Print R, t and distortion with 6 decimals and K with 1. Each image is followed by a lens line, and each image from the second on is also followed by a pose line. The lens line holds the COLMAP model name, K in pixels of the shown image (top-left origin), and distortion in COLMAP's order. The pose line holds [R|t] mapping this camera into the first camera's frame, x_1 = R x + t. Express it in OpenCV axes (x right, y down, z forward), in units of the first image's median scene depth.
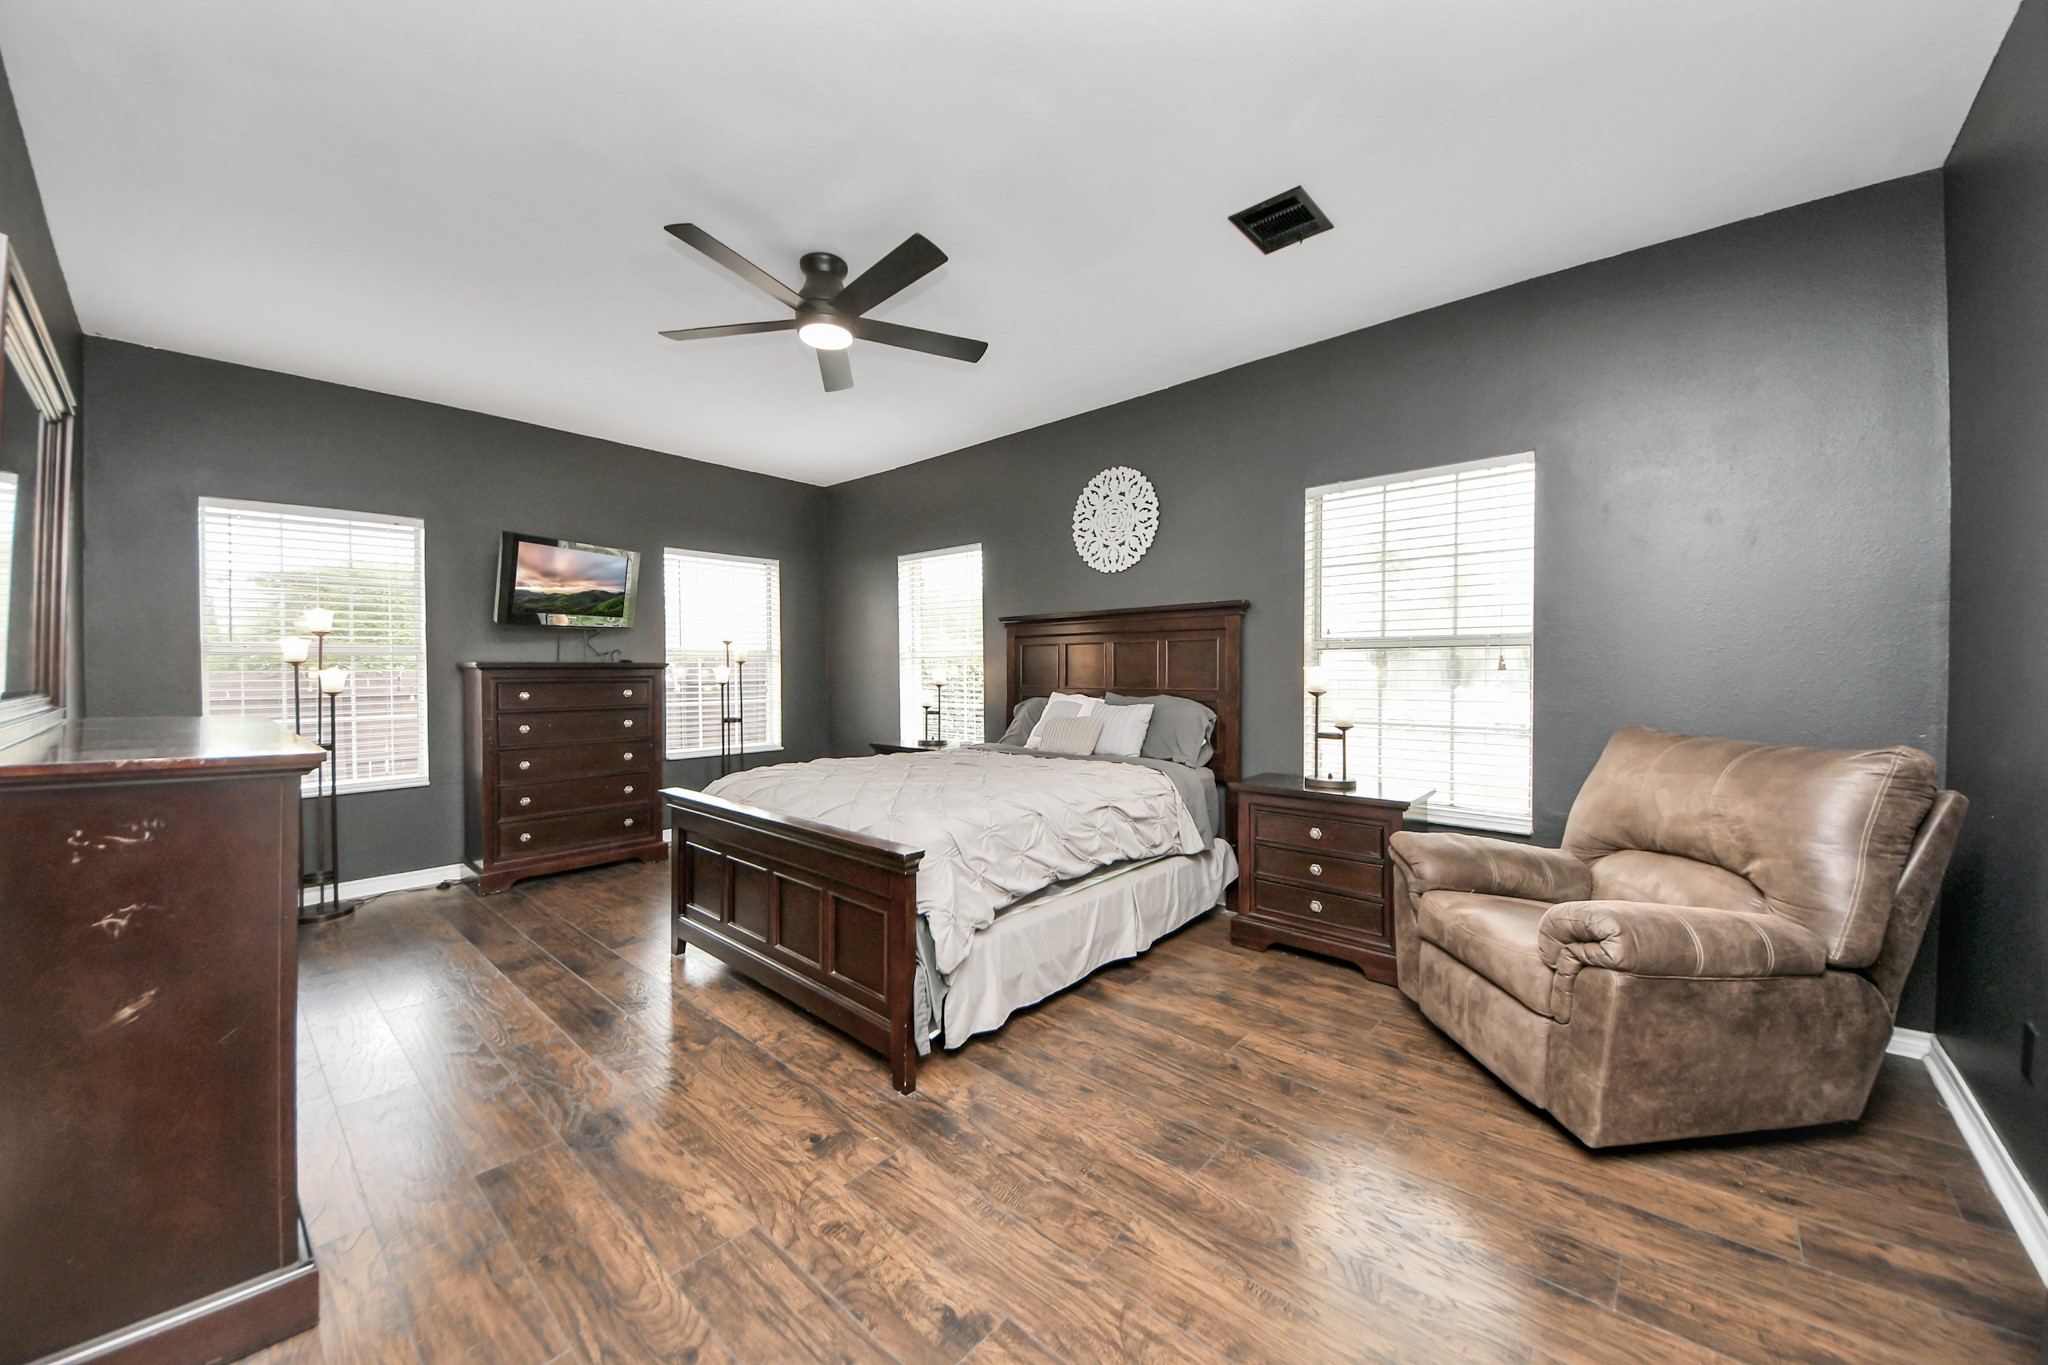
lens RADIAL K [[749.0, 0, 1024.0], [0, 749.0, 682.5], [0, 0, 1]] dist [0.022673, -0.006292]
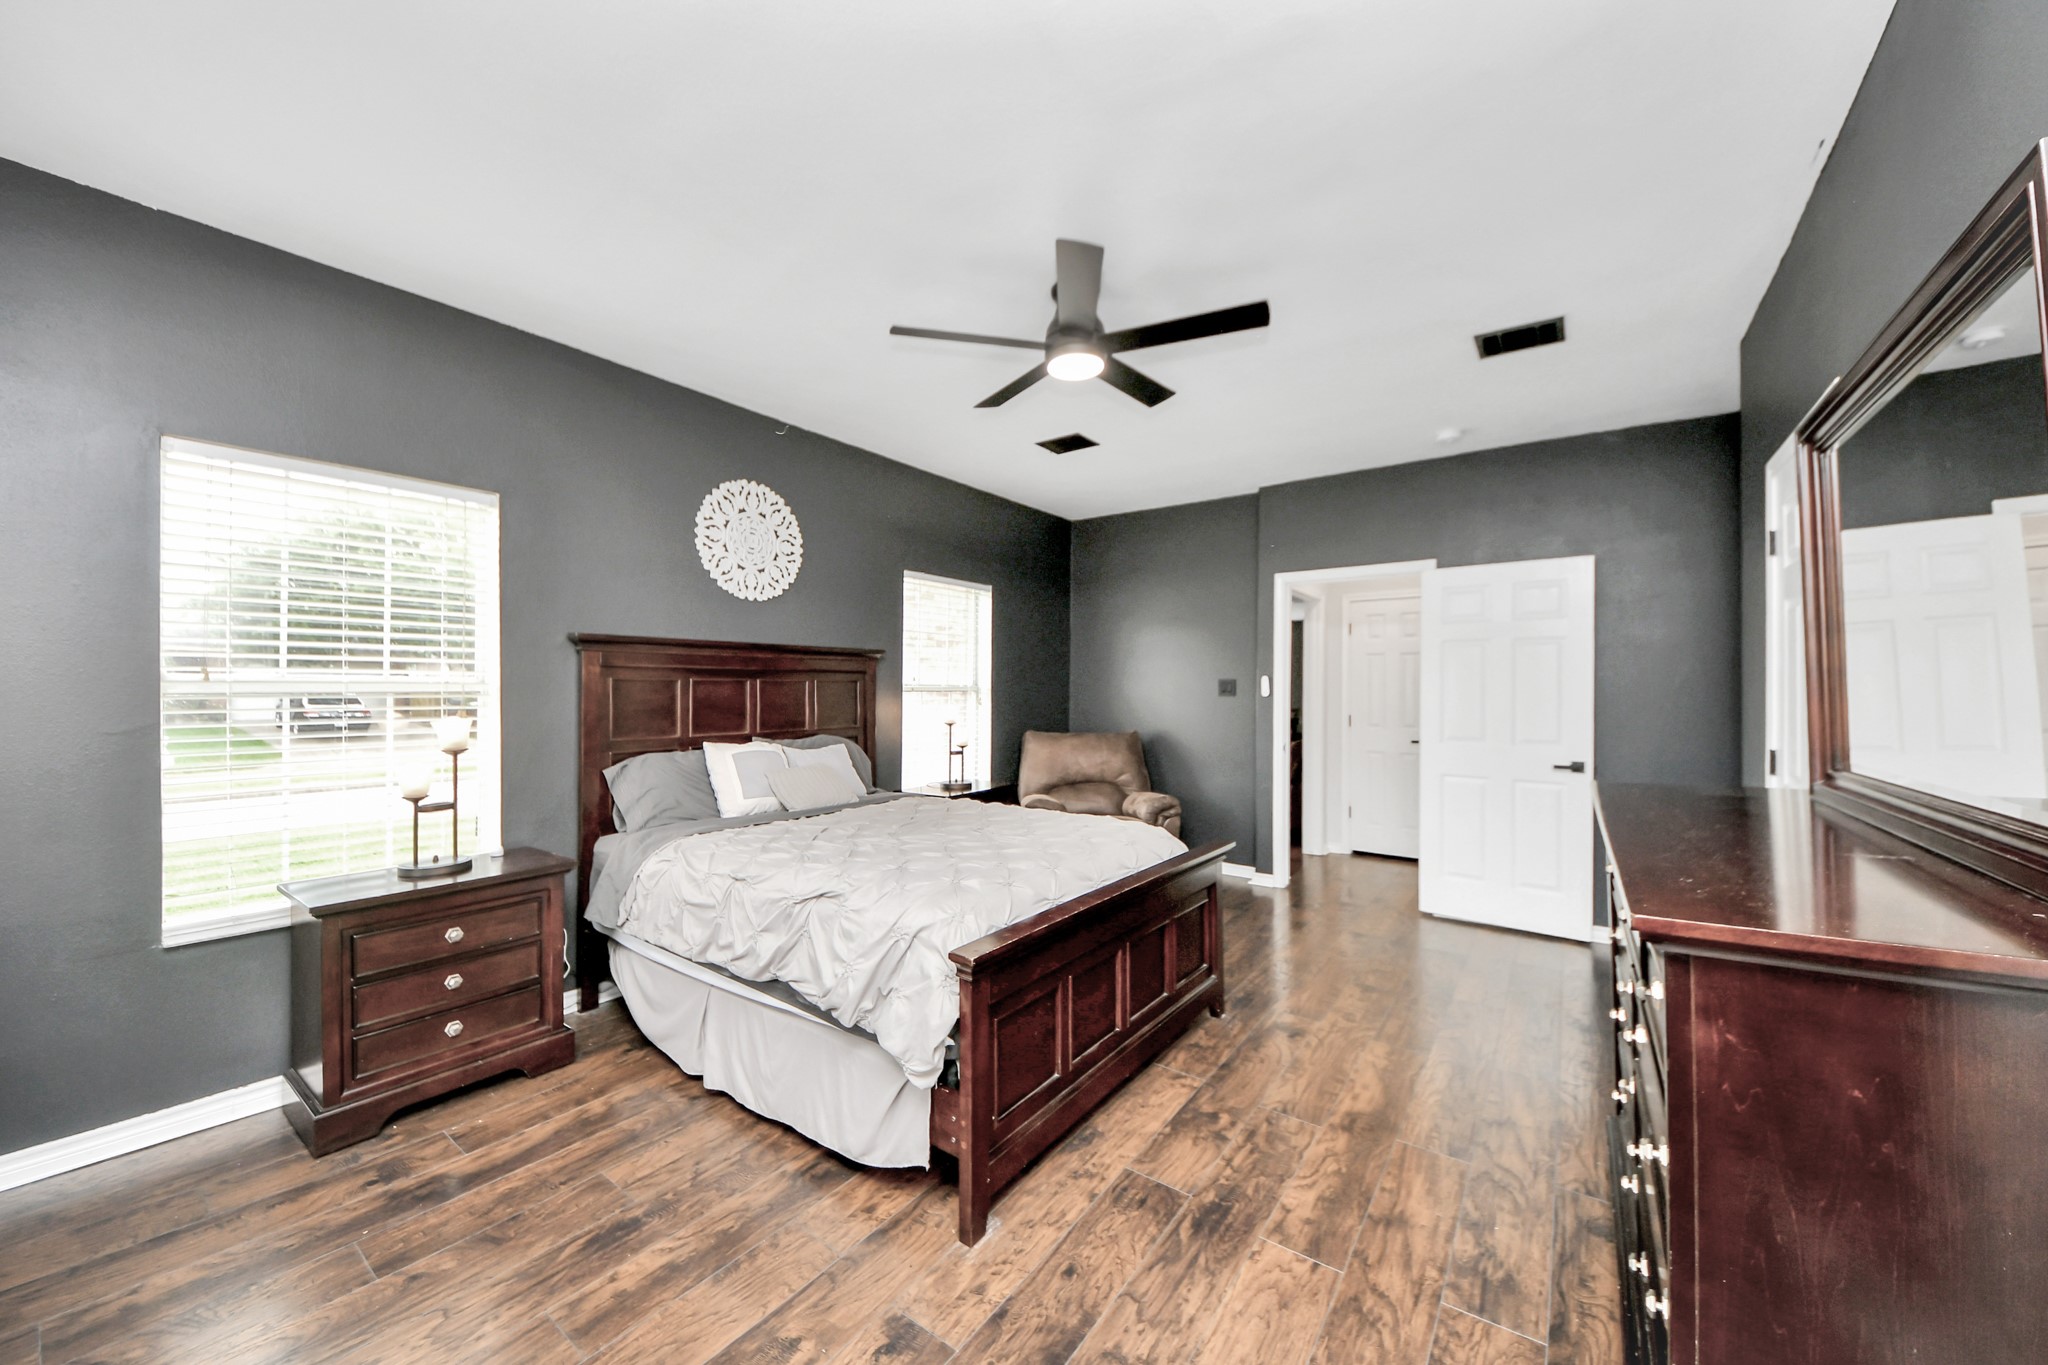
lens RADIAL K [[749.0, 0, 1024.0], [0, 749.0, 682.5], [0, 0, 1]] dist [0.022673, -0.006292]
pose [[-0.110855, 0.012216, 0.993761, -0.815844], [0.016213, 0.999814, -0.010482, -0.037272], [-0.993704, 0.014950, -0.111033, 0.809212]]
